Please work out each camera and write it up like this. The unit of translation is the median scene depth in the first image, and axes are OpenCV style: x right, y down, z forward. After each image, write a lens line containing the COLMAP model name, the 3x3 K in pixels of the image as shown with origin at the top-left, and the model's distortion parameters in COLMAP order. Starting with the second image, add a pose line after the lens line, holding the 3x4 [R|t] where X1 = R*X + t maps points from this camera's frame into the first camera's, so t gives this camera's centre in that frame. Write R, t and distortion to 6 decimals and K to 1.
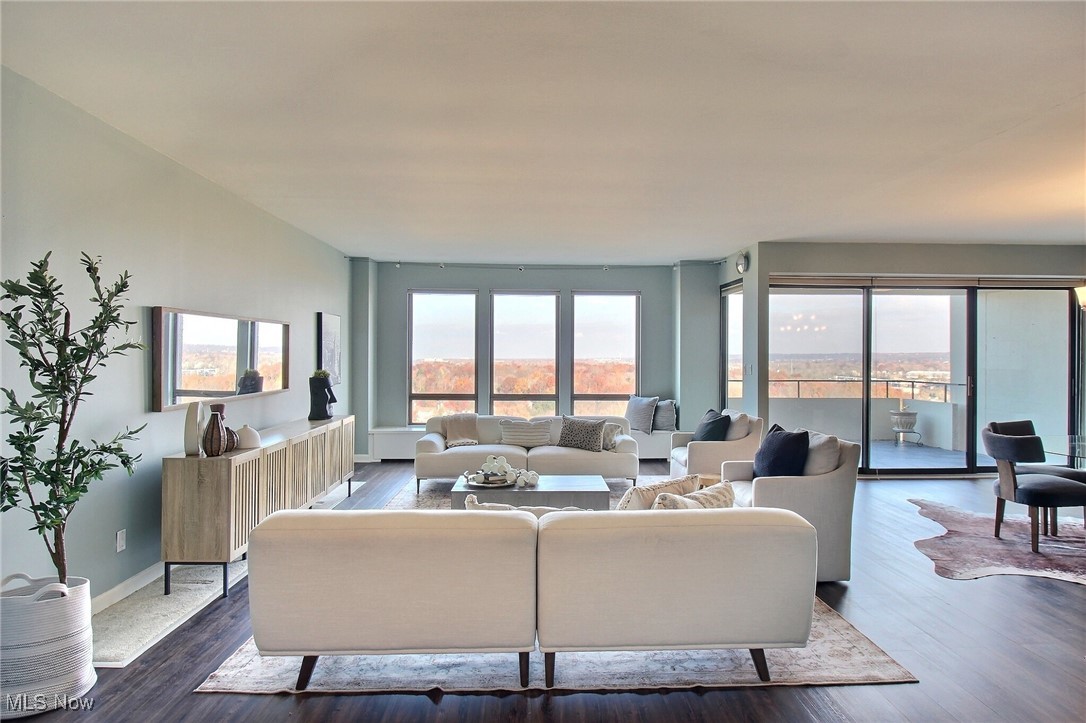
lens RADIAL K [[574.8, 0, 547.7], [0, 574.8, 360.0], [0, 0, 1]] dist [0.016054, -0.022528]
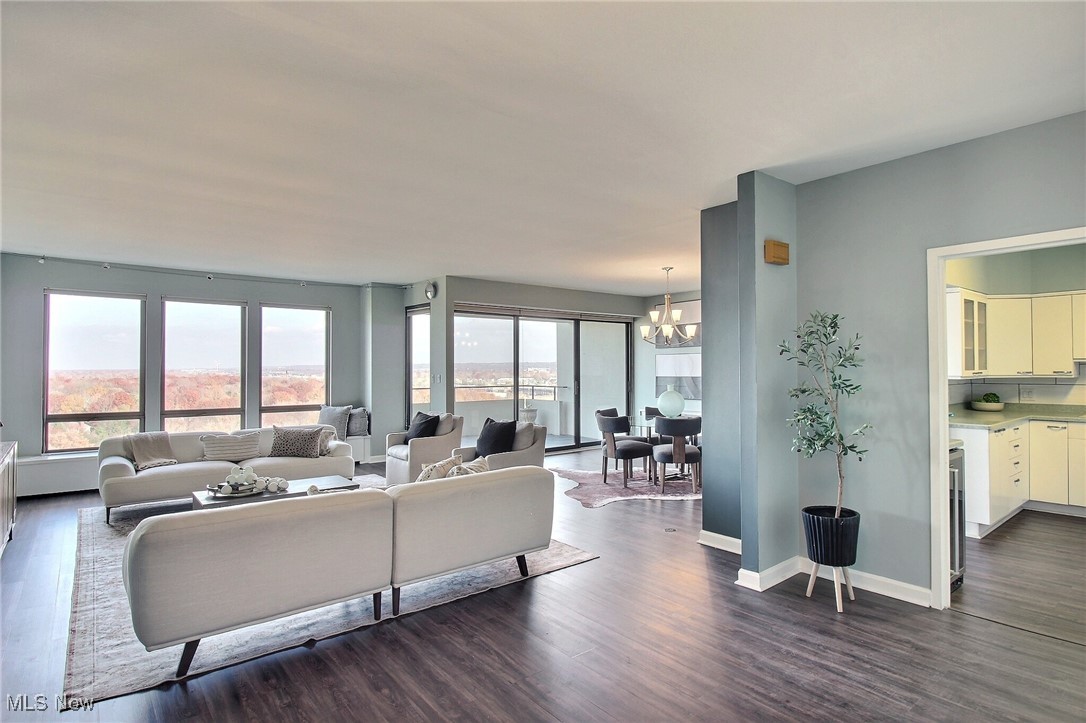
lens RADIAL K [[574.8, 0, 547.7], [0, 574.8, 360.0], [0, 0, 1]] dist [0.016054, -0.022528]
pose [[0.799542, 0.002452, 0.600606, -0.189016], [0.007988, 0.999860, -0.014716, -0.002973], [-0.600557, 0.016564, 0.799410, -0.108896]]
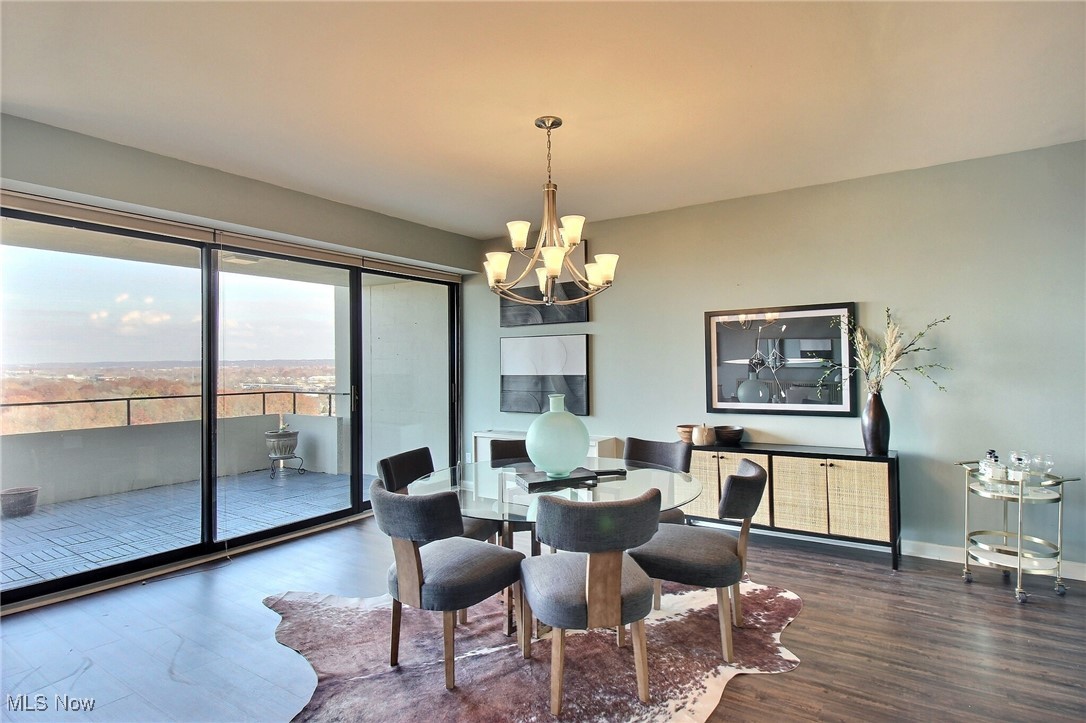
lens RADIAL K [[574.8, 0, 547.7], [0, 574.8, 360.0], [0, 0, 1]] dist [0.016054, -0.022528]
pose [[0.579943, -0.002085, 0.814655, 0.264378], [0.012082, 0.999909, -0.006042, 0.002786], [-0.814568, 0.013347, 0.579915, 0.353764]]
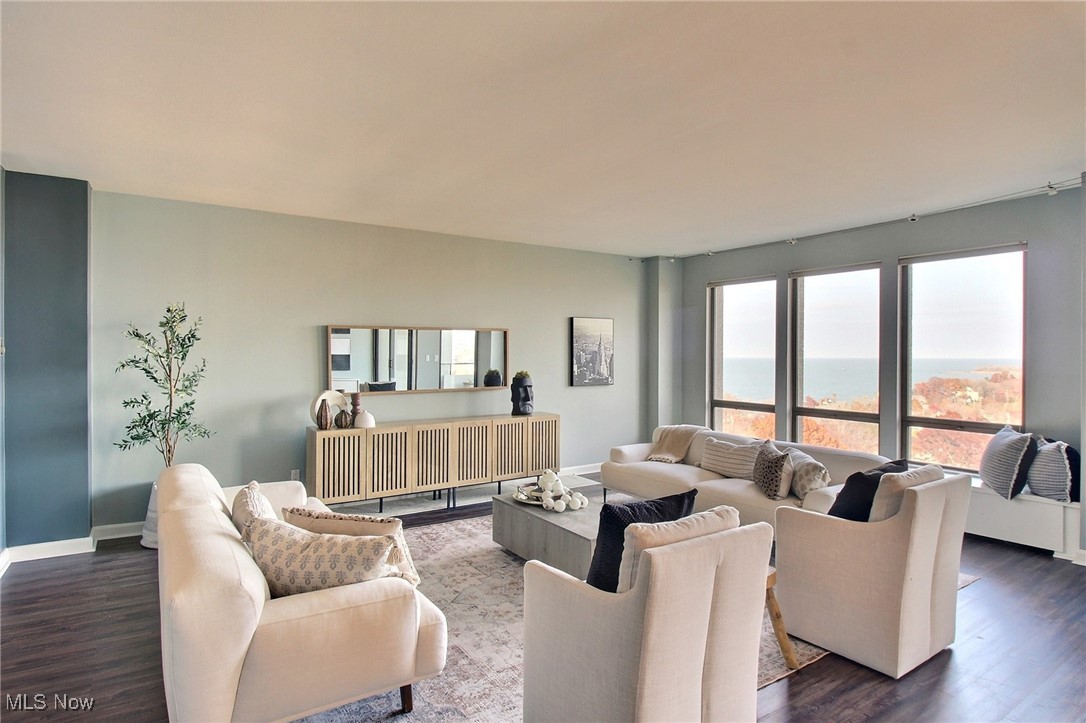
lens RADIAL K [[591.9, 0, 543.0], [0, 591.9, 361.5], [0, 0, 1]] dist [-0.000153, -0.000156]
pose [[0.525720, 0.005317, -0.850641, 0.481617], [-0.002129, 0.999986, 0.004935, -0.005519], [0.850655, -0.000784, 0.525724, 0.350828]]
